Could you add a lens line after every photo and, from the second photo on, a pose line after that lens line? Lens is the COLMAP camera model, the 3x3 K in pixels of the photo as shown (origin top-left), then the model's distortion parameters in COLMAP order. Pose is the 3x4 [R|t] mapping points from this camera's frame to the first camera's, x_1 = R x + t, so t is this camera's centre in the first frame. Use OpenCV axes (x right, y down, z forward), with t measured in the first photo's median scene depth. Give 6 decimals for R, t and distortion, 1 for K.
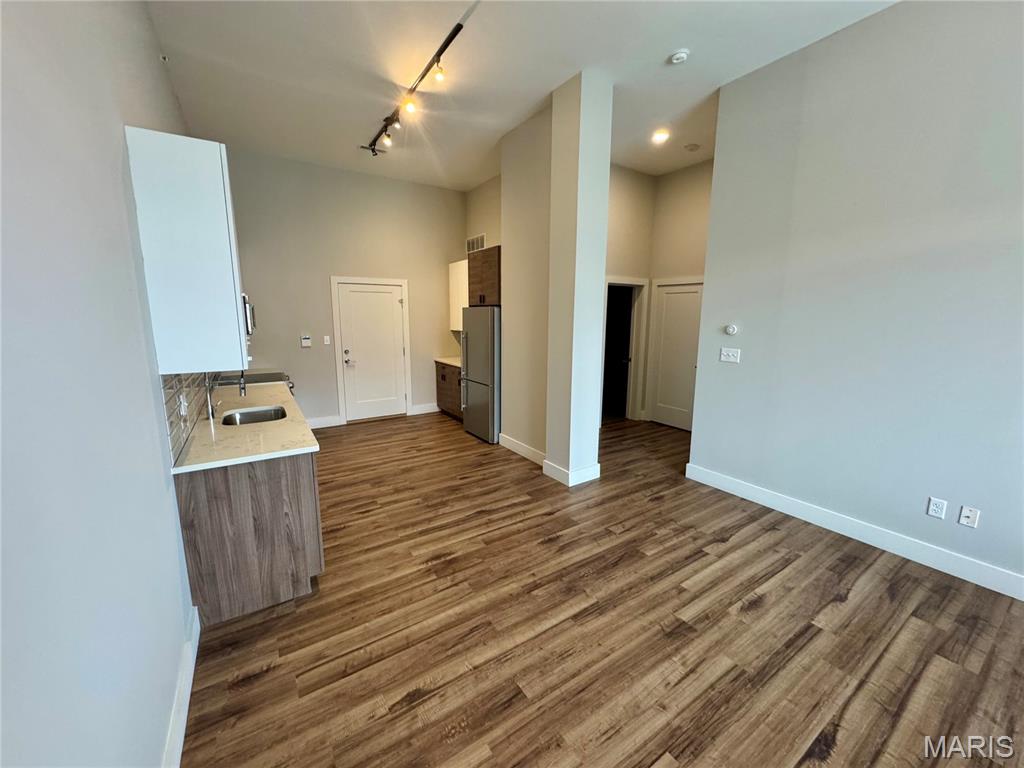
lens RADIAL K [[405.1, 0, 505.9], [0, 405.1, 384.8], [0, 0, 1]] dist [0.000714, -0.000597]
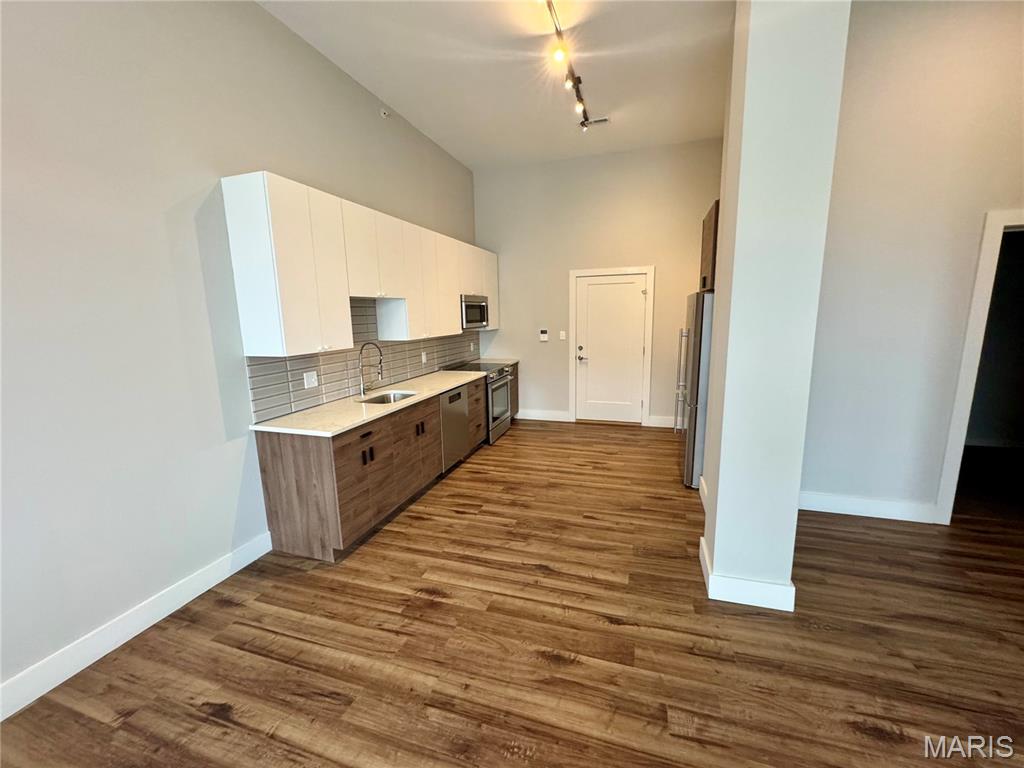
lens RADIAL K [[405.1, 0, 513.7], [0, 405.1, 384.4], [0, 0, 1]] dist [0.000714, -0.000597]
pose [[0.635130, 0.115932, -0.763655, 0.439342], [-0.109264, 0.992215, 0.059756, -0.062307], [0.764638, 0.045487, 0.642853, 0.459469]]
